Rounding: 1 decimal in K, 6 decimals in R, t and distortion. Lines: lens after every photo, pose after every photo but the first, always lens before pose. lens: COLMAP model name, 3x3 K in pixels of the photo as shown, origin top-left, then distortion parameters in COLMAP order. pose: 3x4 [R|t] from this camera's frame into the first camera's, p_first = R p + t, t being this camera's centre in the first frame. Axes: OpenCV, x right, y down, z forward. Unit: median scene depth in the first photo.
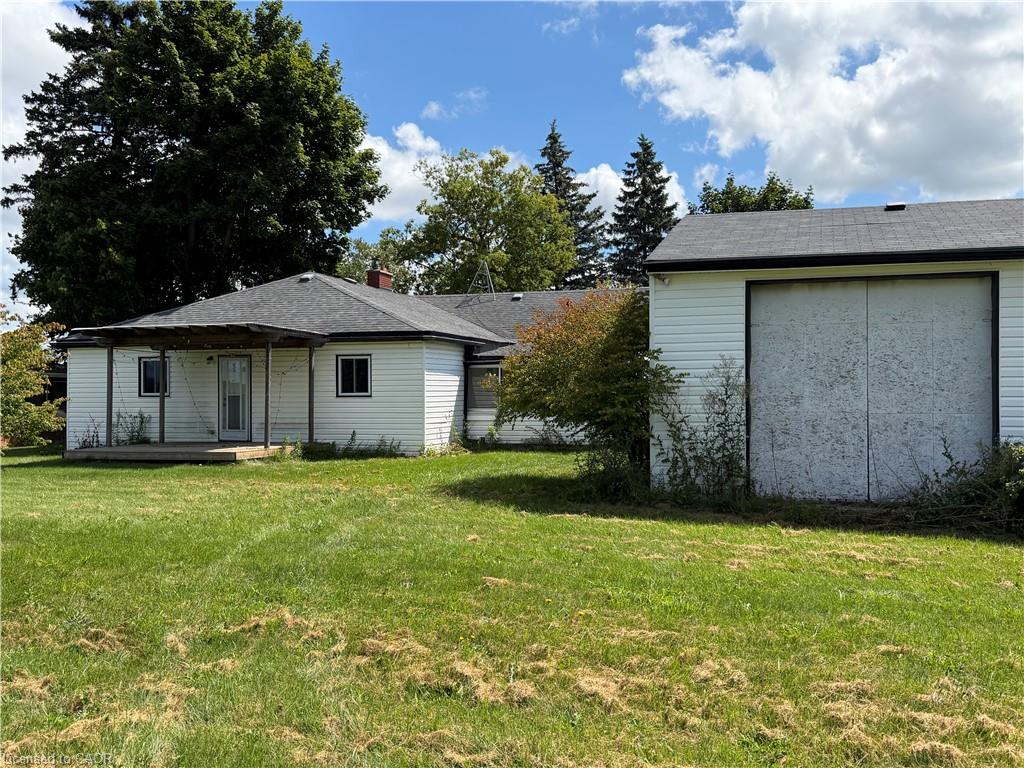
lens RADIAL K [[932.1, 0, 512.0], [0, 932.1, 384.0], [0, 0, 1]] dist [0.138861, -0.258439]
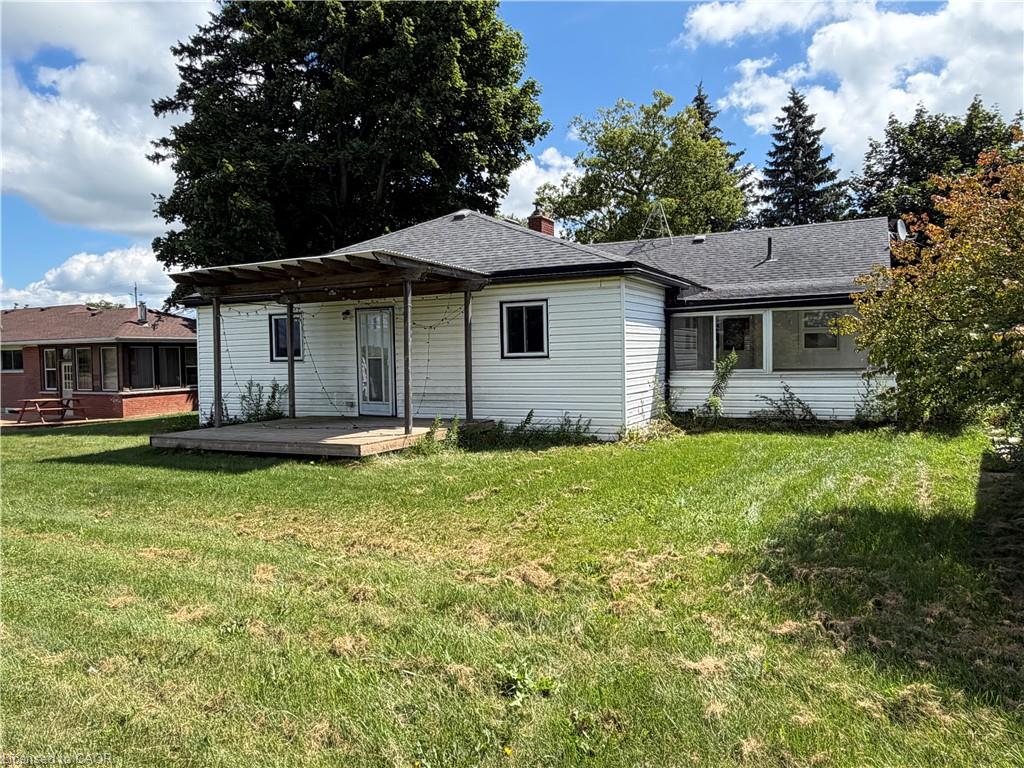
lens RADIAL K [[697.1, 0, 512.0], [0, 697.1, 384.0], [0, 0, 1]] dist [-0.047666, 0.000486]
pose [[0.987671, -0.010388, -0.156199, -0.085856], [0.019157, 0.998317, 0.054736, 0.003570], [0.155368, -0.057054, 0.986208, 0.419358]]
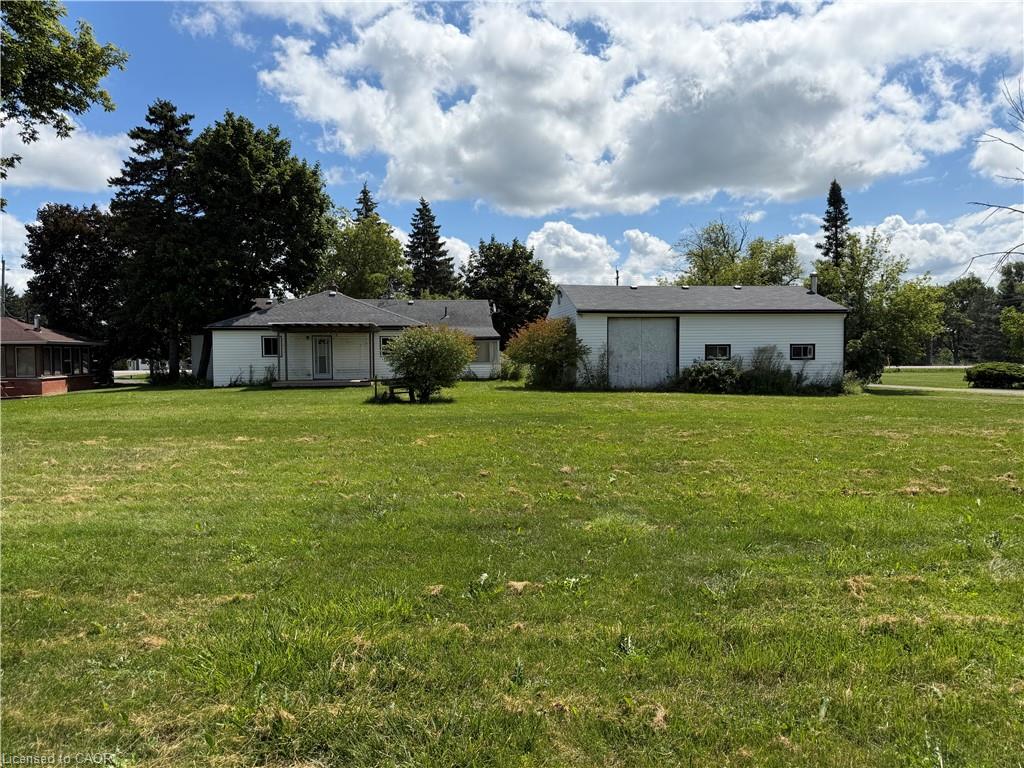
lens RADIAL K [[756.6, 0, 512.0], [0, 756.6, 384.0], [0, 0, 1]] dist [0.062947, -0.059525]
pose [[0.908995, -0.020622, 0.416296, -0.536875], [0.000412, 0.998819, 0.048580, -0.005696], [-0.416806, -0.043988, 0.907930, -0.557103]]
